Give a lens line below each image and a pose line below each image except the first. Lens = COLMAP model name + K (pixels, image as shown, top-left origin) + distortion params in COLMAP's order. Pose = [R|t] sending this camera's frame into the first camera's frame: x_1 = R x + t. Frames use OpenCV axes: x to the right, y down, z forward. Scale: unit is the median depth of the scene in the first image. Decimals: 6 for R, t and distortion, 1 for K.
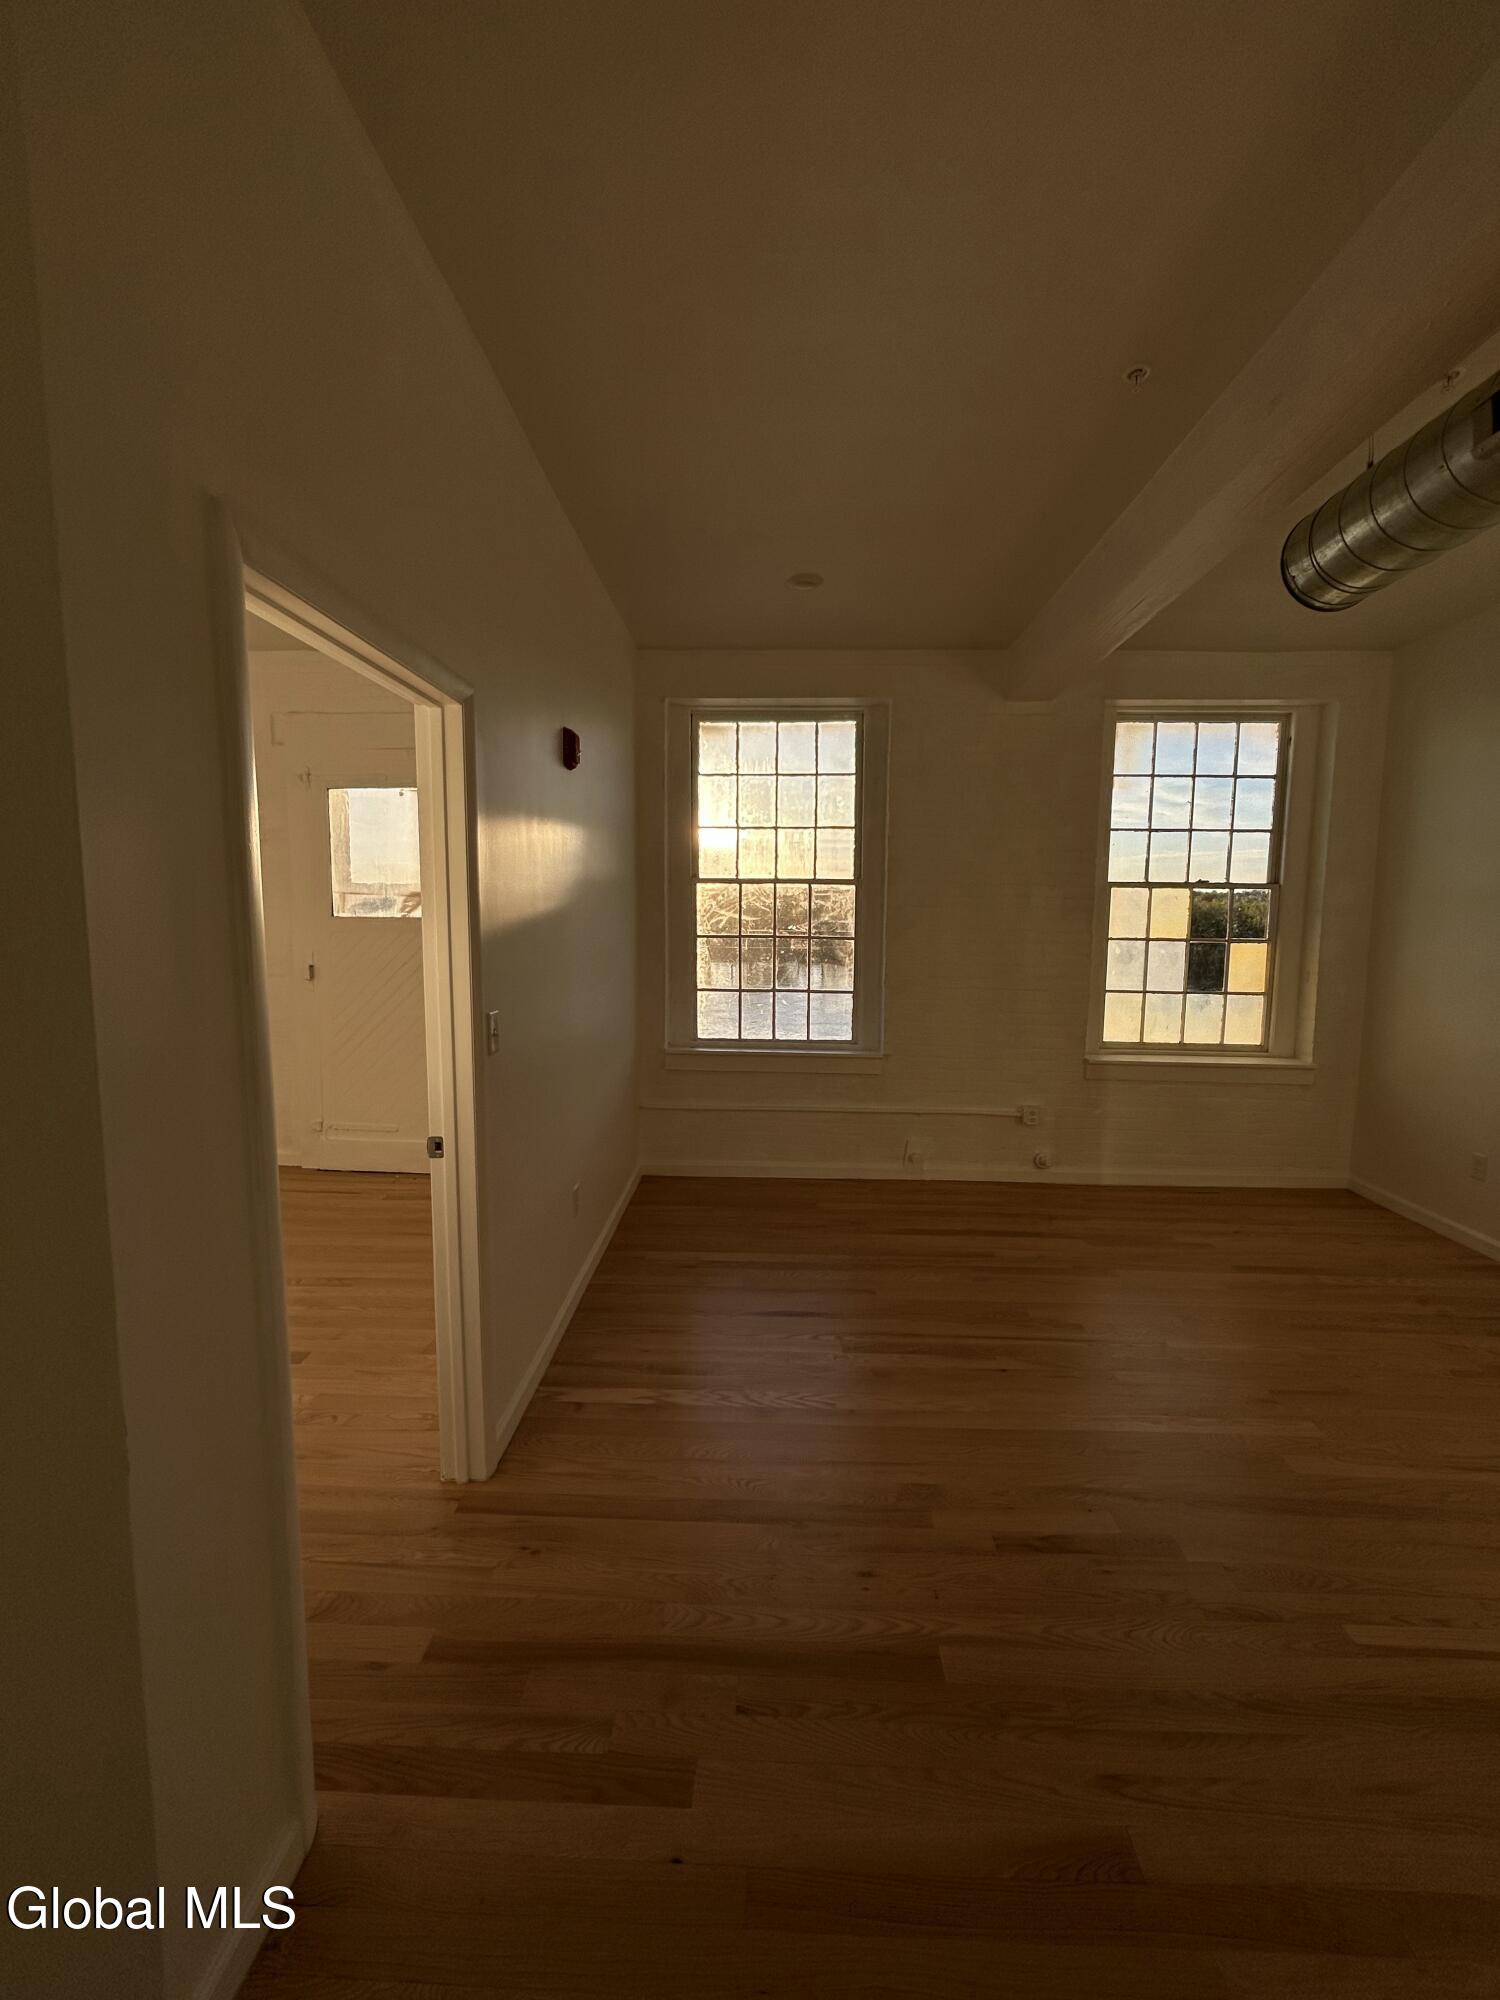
lens RADIAL K [[810.6, 0, 748.9], [0, 810.6, 997.7], [0, 0, 1]] dist [-0.004017, 0.002562]
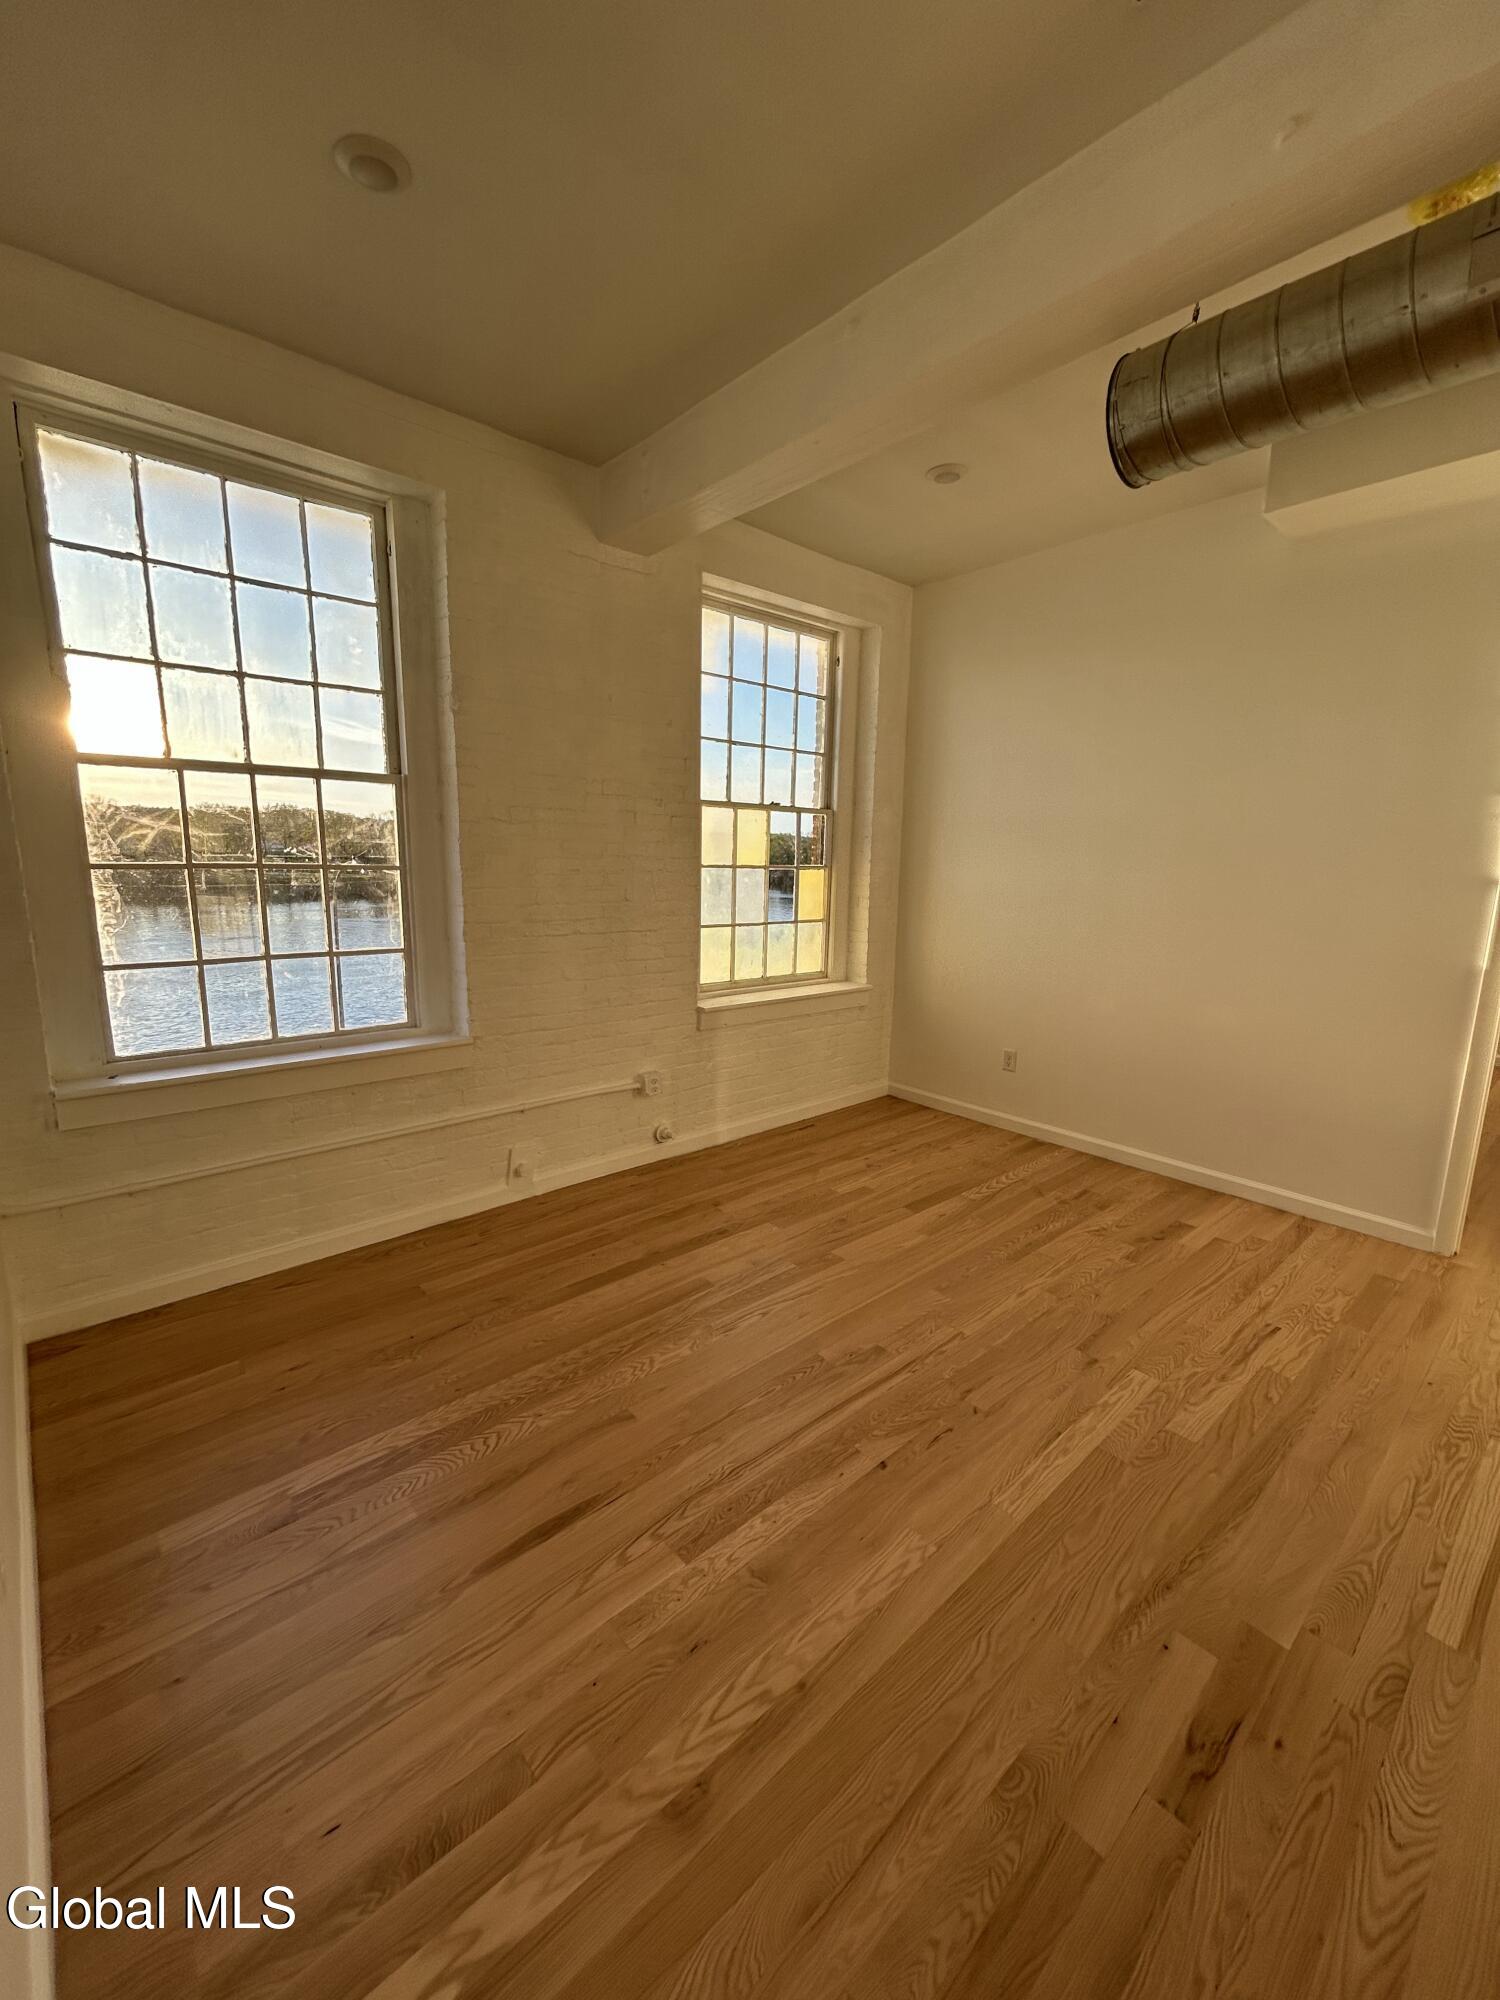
lens RADIAL K [[810.6, 0, 749.6], [0, 810.6, 995.5], [0, 0, 1]] dist [-0.004017, 0.002562]
pose [[0.719567, -0.115735, 0.684711, -0.143307], [0.058203, 0.992596, 0.106610, -0.027653], [-0.691980, -0.036861, 0.720975, 0.375114]]
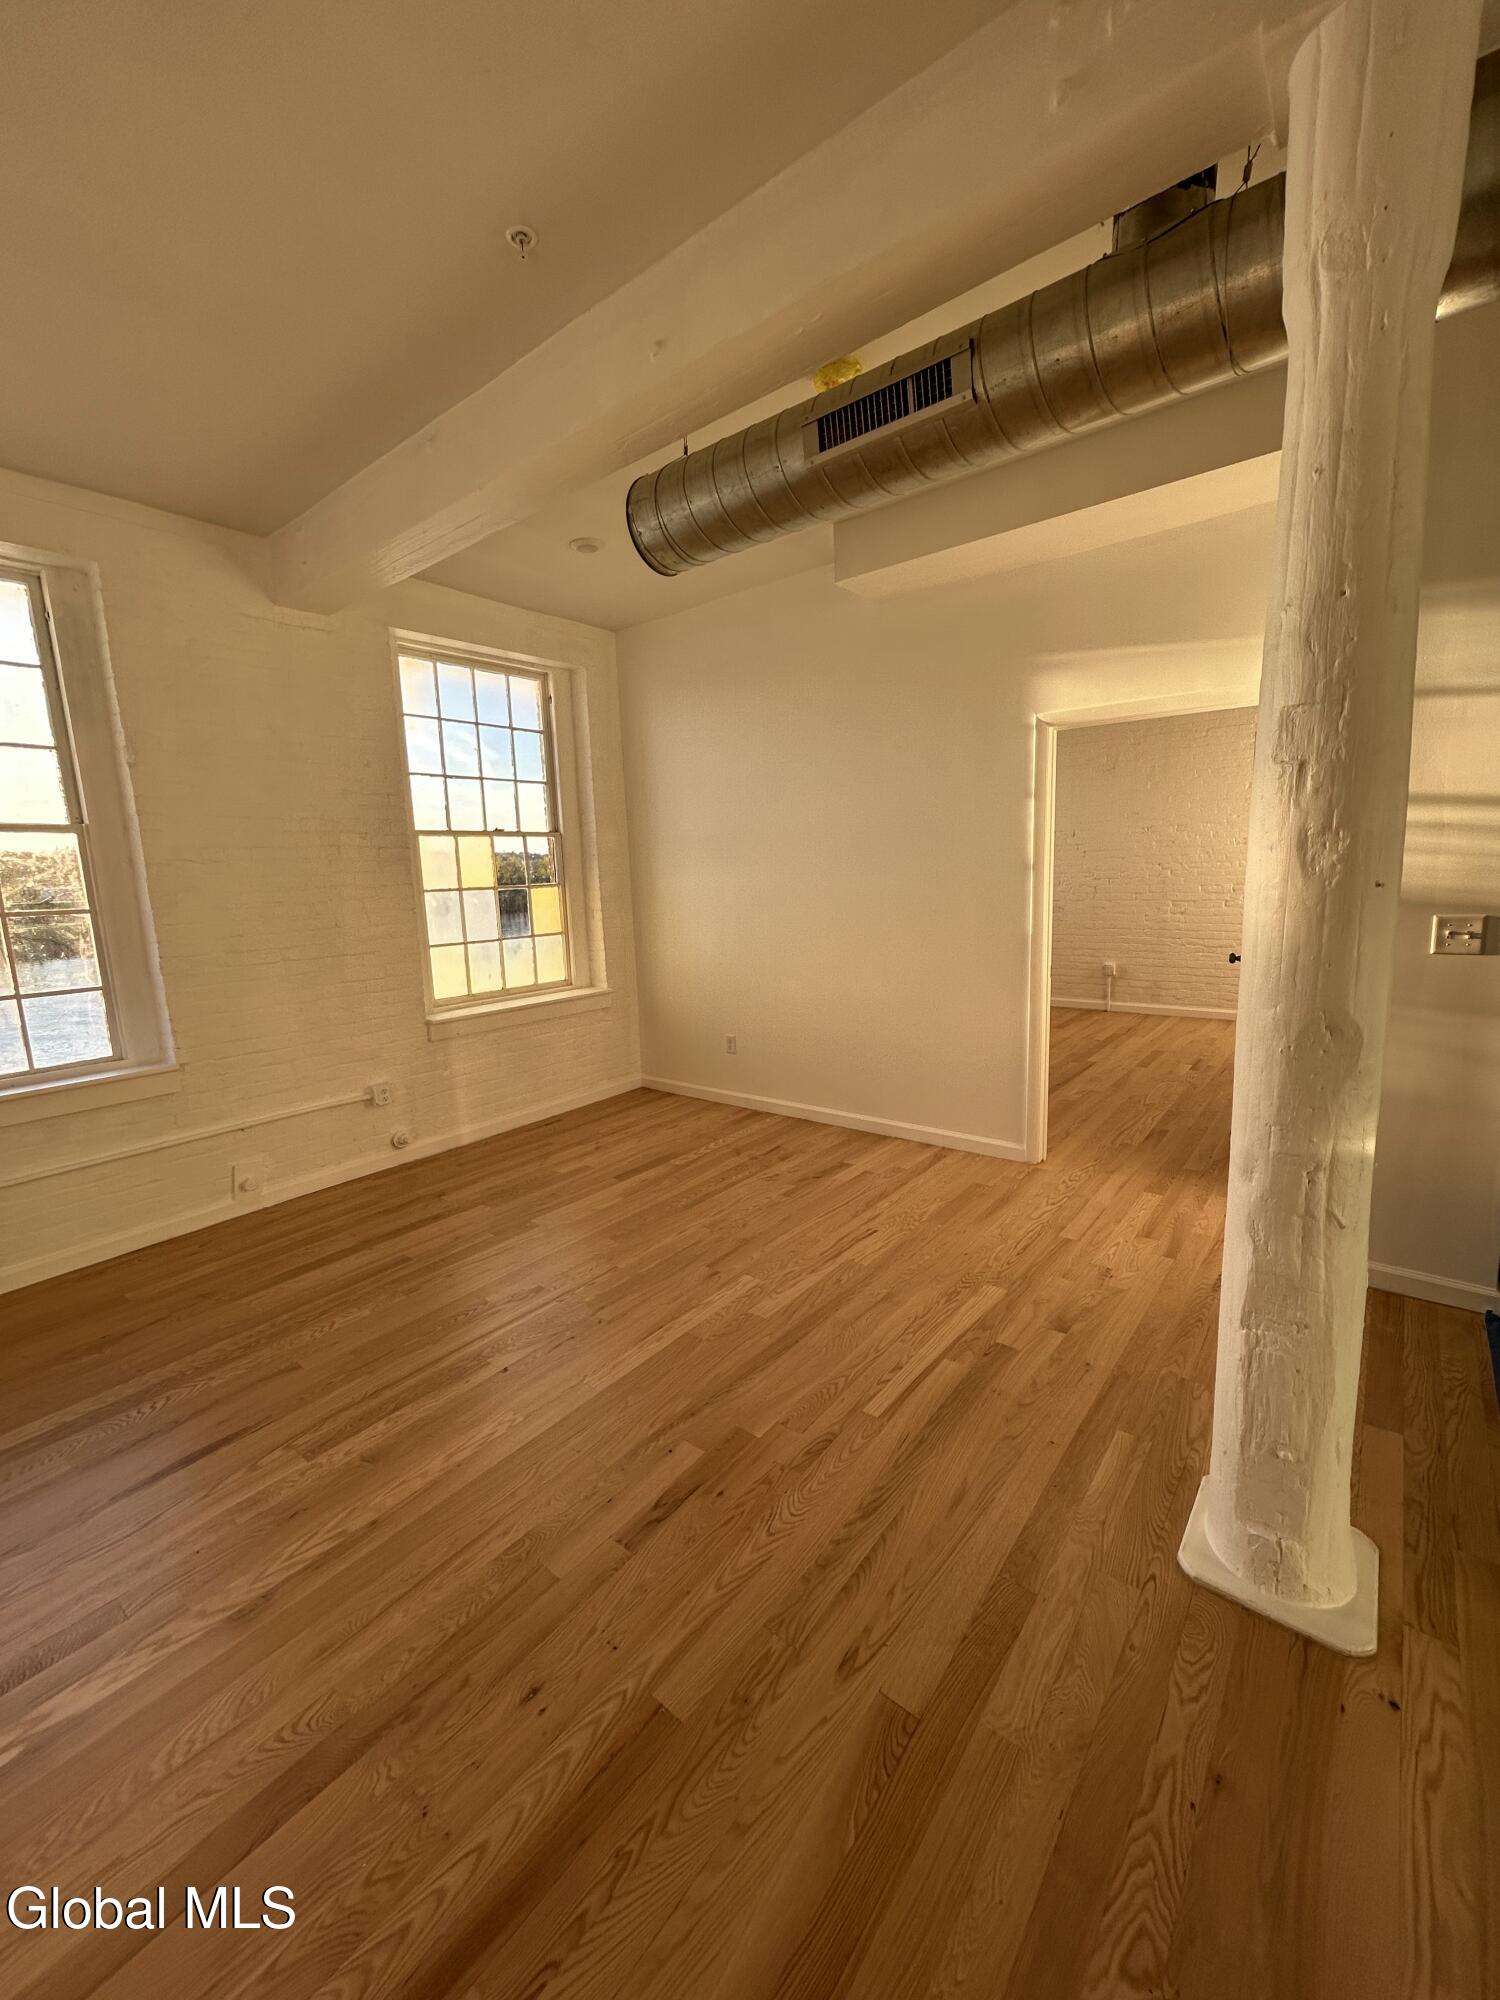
lens RADIAL K [[810.6, 0, 751.5], [0, 810.6, 997.1], [0, 0, 1]] dist [-0.004017, 0.002562]
pose [[0.589060, -0.159936, 0.792104, -0.109751], [0.122919, 0.986546, 0.107786, -0.006272], [-0.798686, 0.033872, 0.600794, 0.150663]]
